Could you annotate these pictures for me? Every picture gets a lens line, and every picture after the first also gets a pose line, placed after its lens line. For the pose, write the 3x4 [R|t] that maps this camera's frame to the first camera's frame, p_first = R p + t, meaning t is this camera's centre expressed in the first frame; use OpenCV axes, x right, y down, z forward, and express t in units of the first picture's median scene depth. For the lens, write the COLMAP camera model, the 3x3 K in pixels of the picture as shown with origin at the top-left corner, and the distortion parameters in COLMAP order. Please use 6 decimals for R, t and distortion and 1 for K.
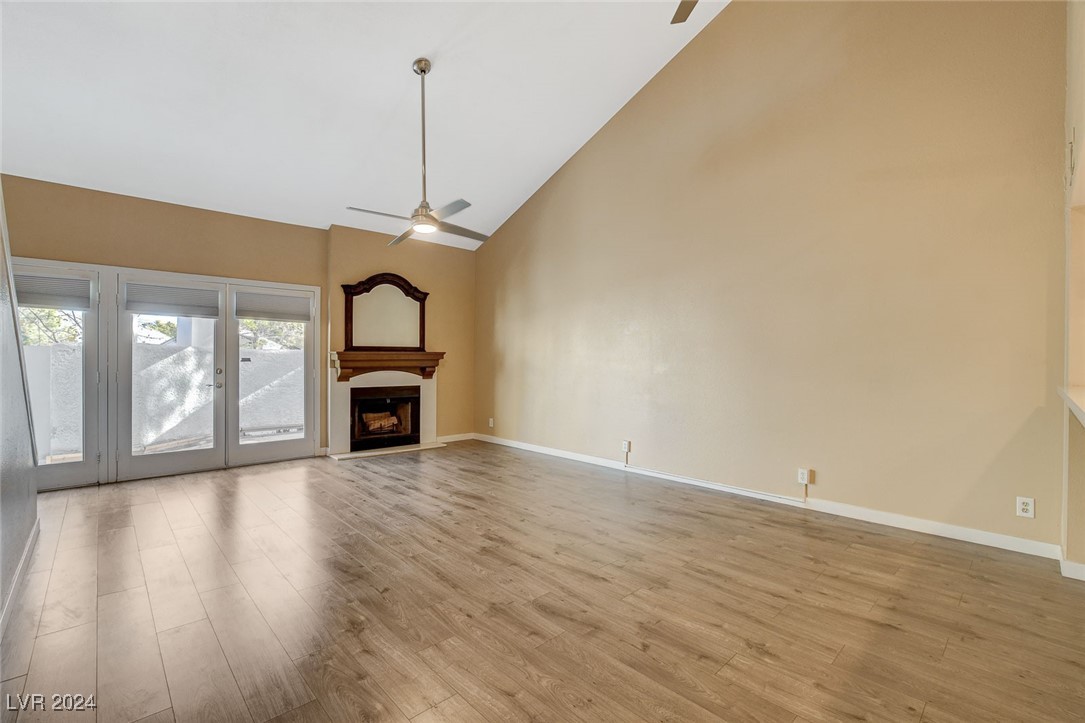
lens RADIAL K [[479.1, 0, 545.2], [0, 479.1, 360.3], [0, 0, 1]] dist [-0.025387, 0.003590]
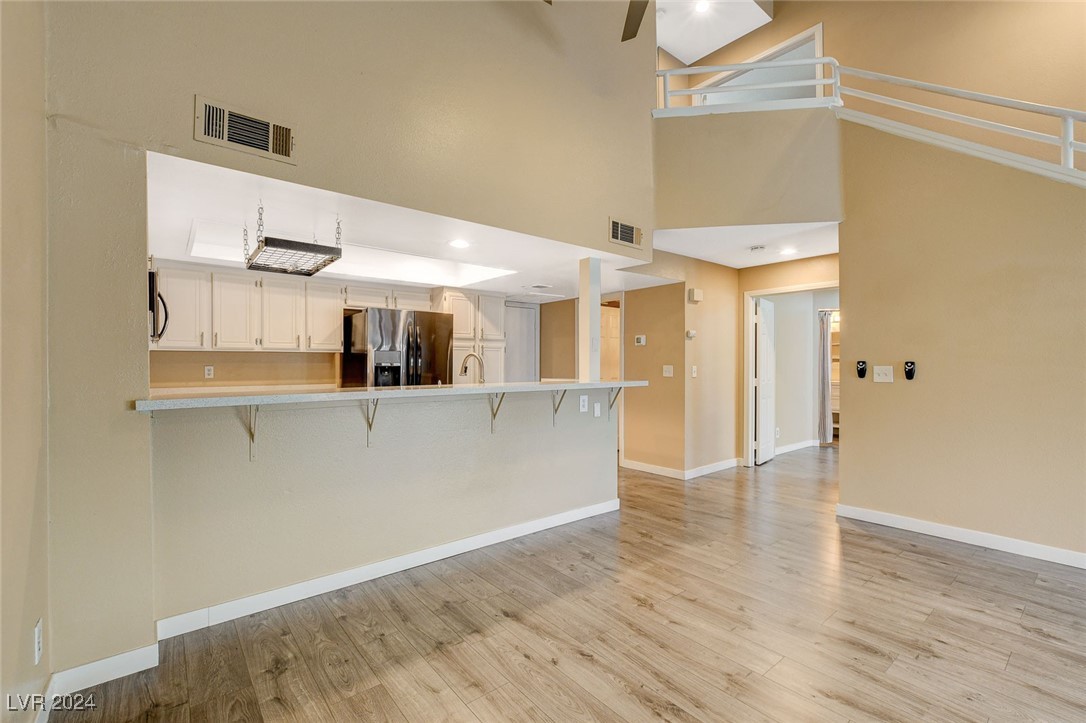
lens RADIAL K [[473.3, 0, 544.2], [0, 473.3, 363.7], [0, 0, 1]] dist [-0.013568, 0.000728]
pose [[-0.997011, -0.004092, 0.077152, 0.237881], [-0.003814, 0.999986, 0.003755, -0.003027], [-0.077166, 0.003450, -0.997012, 0.855501]]
